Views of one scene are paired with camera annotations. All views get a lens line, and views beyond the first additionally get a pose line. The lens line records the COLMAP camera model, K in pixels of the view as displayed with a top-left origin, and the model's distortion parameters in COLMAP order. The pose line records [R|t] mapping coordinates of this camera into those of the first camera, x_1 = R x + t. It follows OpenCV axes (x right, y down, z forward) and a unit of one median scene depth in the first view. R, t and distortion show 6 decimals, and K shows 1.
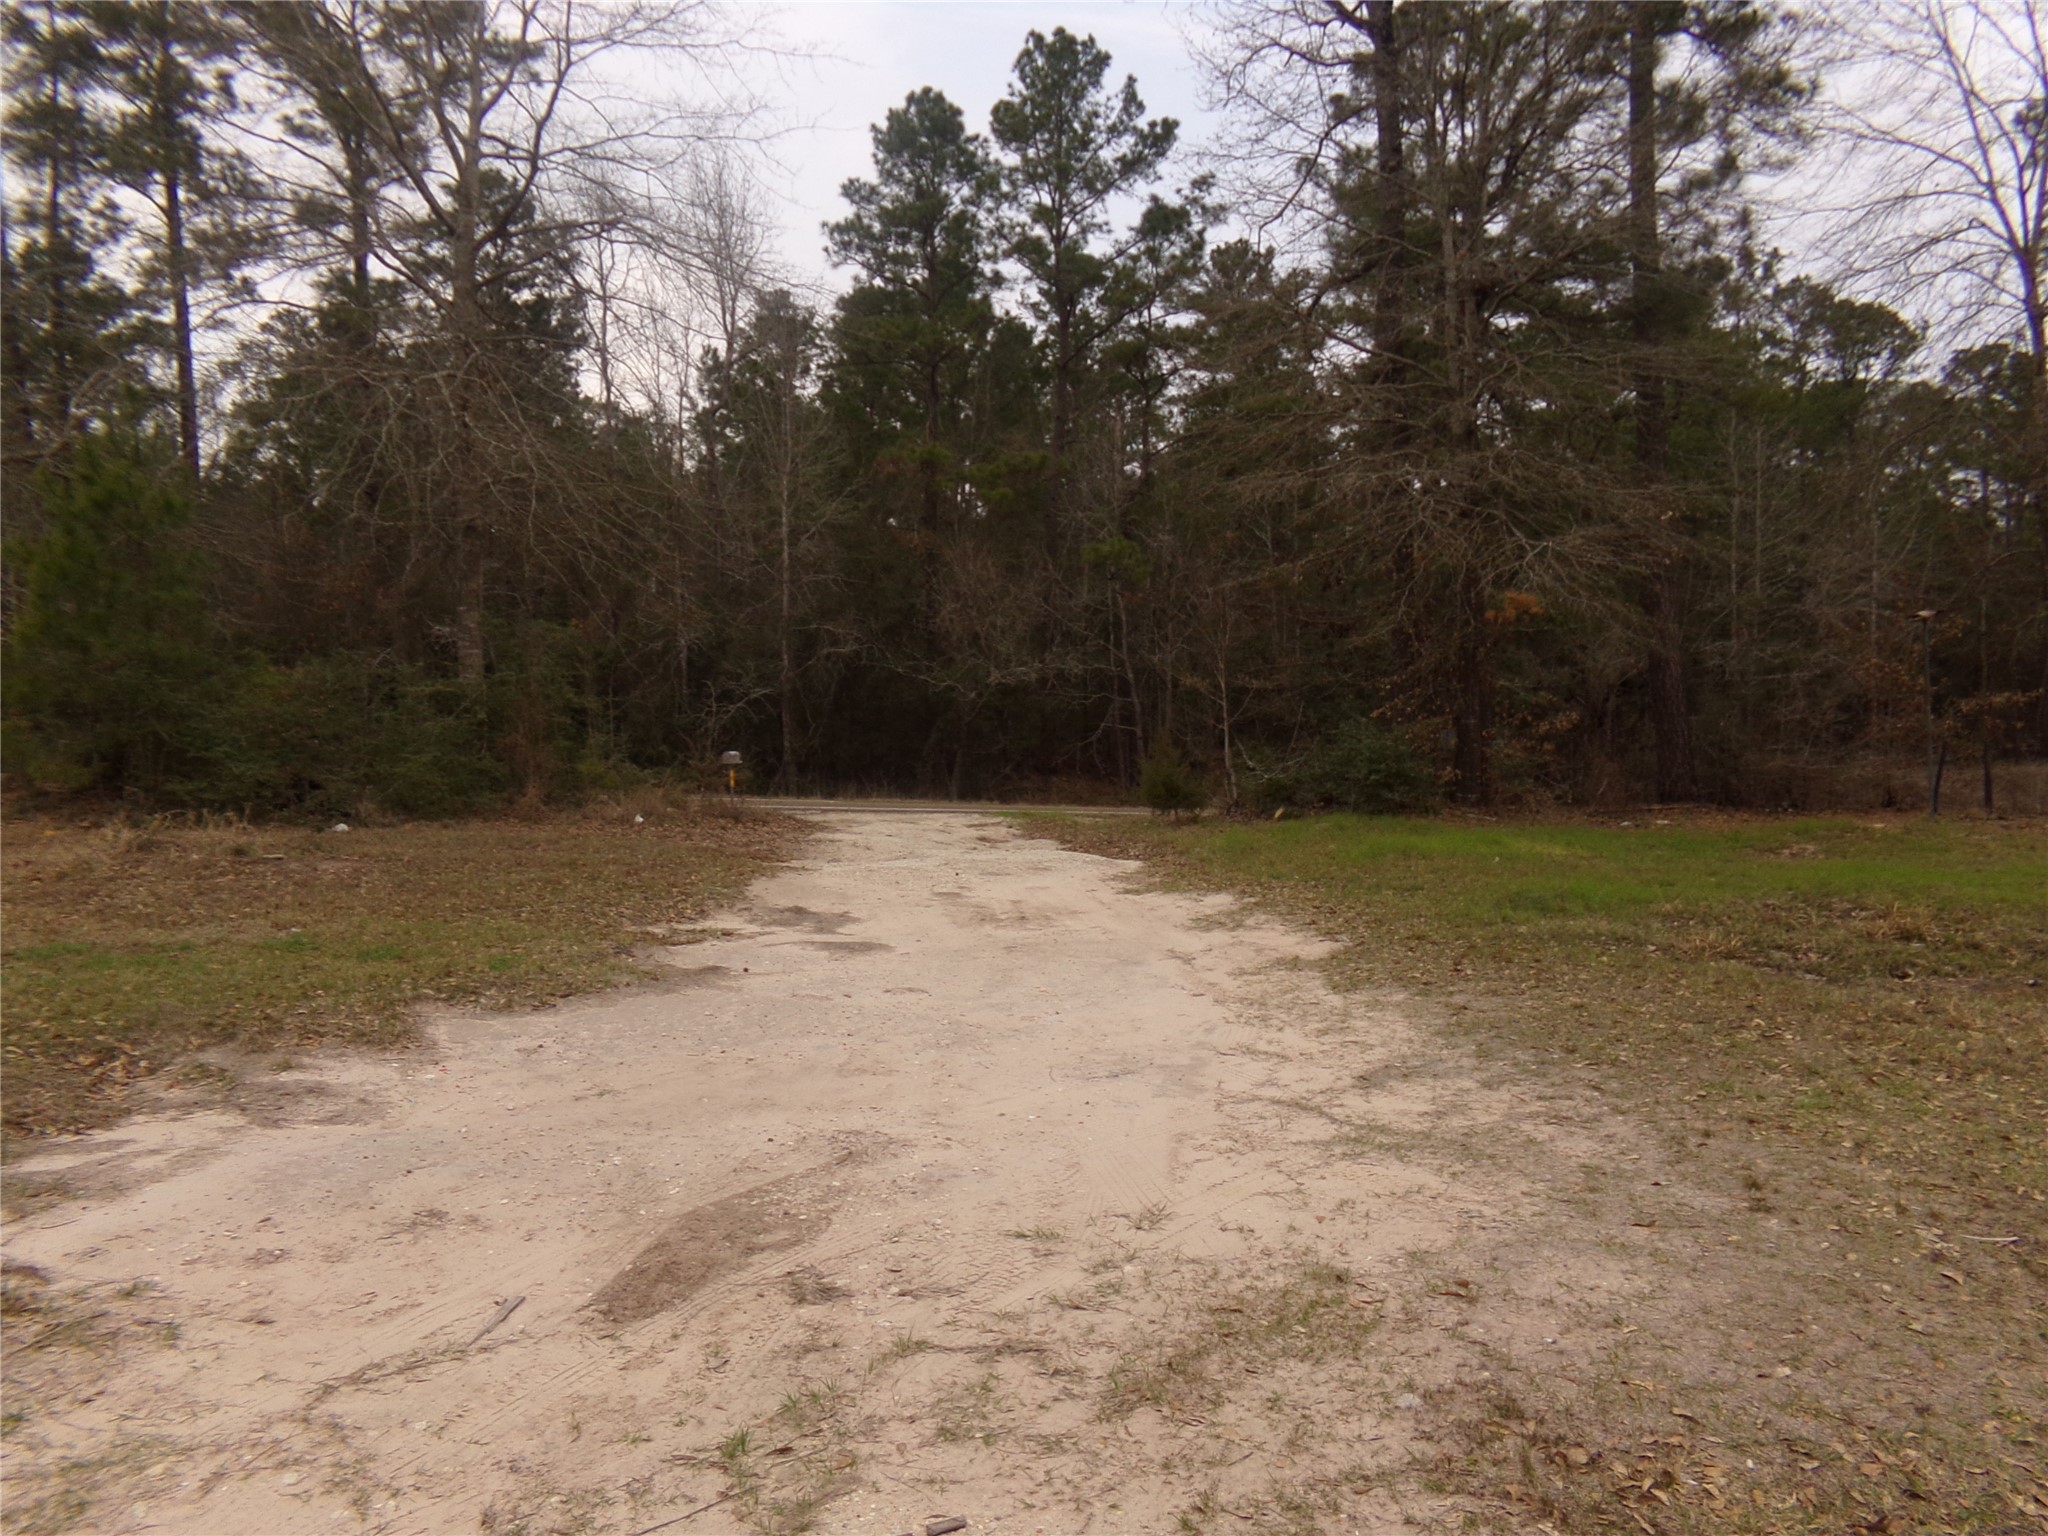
lens RADIAL K [[1246.4, 0, 1024.0], [0, 1246.4, 768.0], [0, 0, 1]] dist [-0.000859, -0.000005]
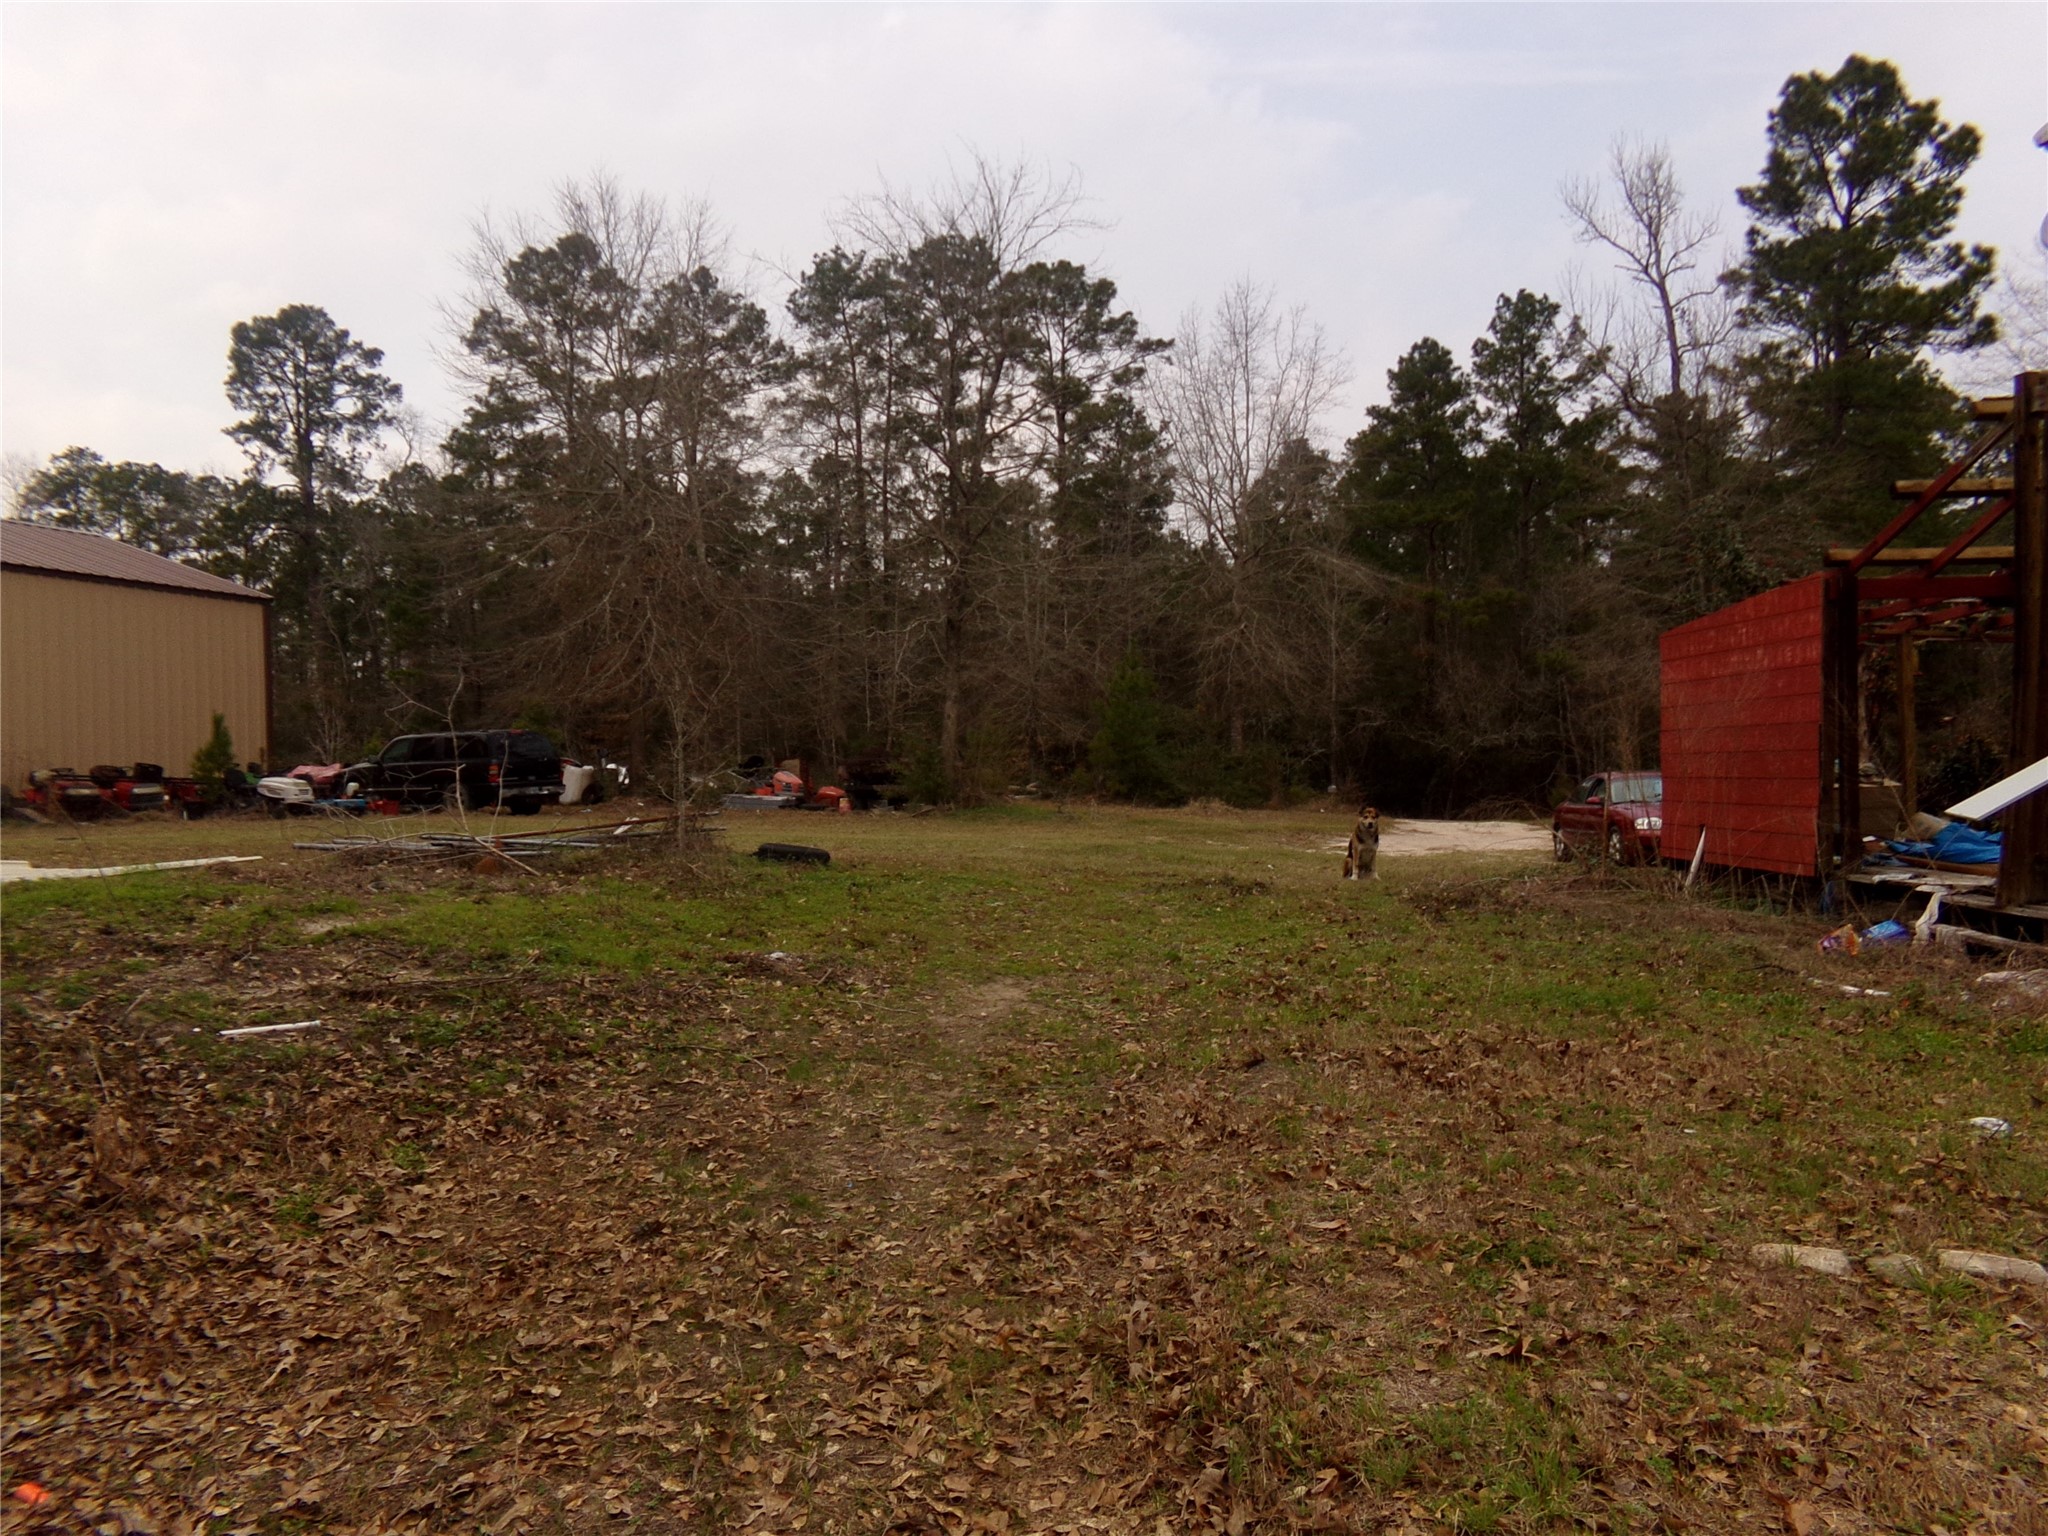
lens RADIAL K [[1246.4, 0, 1024.0], [0, 1246.4, 768.0], [0, 0, 1]] dist [-0.000859, -0.000005]
pose [[0.934542, -0.001262, -0.355849, 0.002074], [-0.004654, 0.999865, -0.015768, -0.010346], [0.355821, 0.016392, 0.934410, -0.554598]]
